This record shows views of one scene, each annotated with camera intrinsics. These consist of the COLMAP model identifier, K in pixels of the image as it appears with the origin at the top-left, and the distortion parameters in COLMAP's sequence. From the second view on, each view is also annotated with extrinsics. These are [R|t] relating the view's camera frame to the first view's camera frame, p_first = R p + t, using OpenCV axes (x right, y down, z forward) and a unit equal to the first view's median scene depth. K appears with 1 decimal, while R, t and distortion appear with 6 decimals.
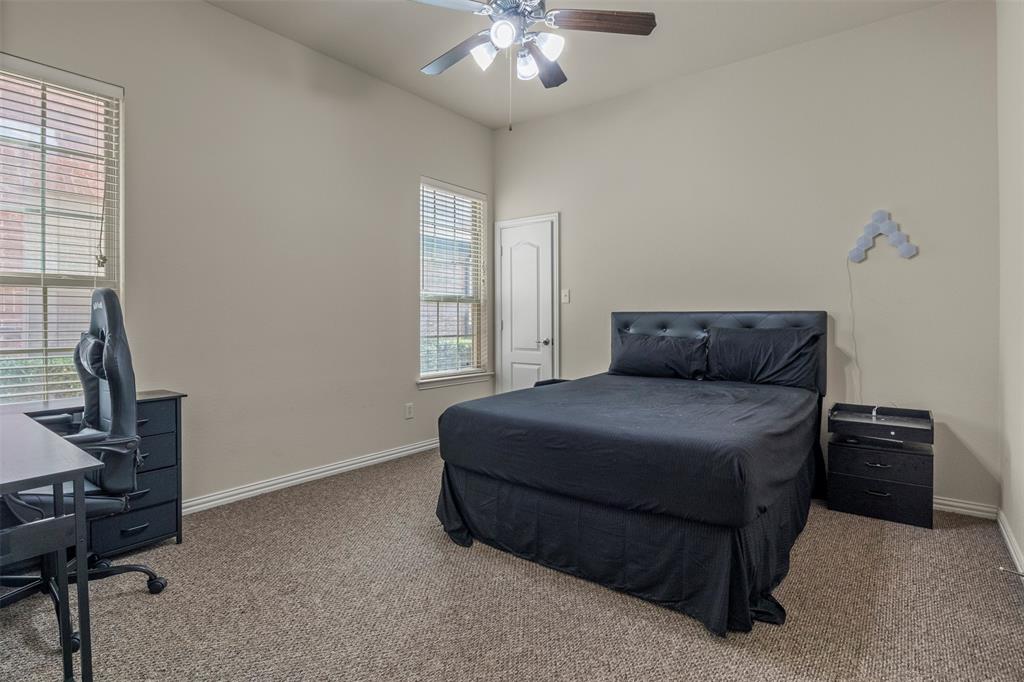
lens RADIAL K [[511.3, 0, 504.6], [0, 511.3, 320.9], [0, 0, 1]] dist [-0.002378, 0.000482]
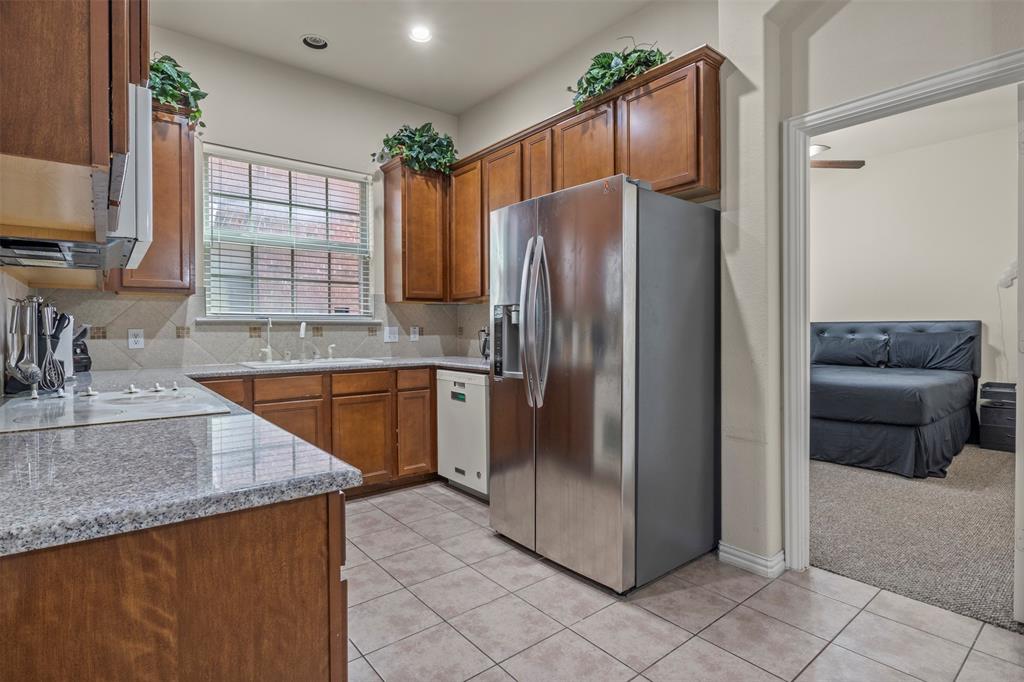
lens RADIAL K [[511.3, 0, 511.9], [0, 511.3, 337.6], [0, 0, 1]] dist [-0.002378, 0.000482]
pose [[0.976904, -0.000085, -0.213680, -0.389870], [0.001853, 0.999966, 0.008074, 0.016481], [0.213672, -0.008284, 0.976870, -0.749936]]
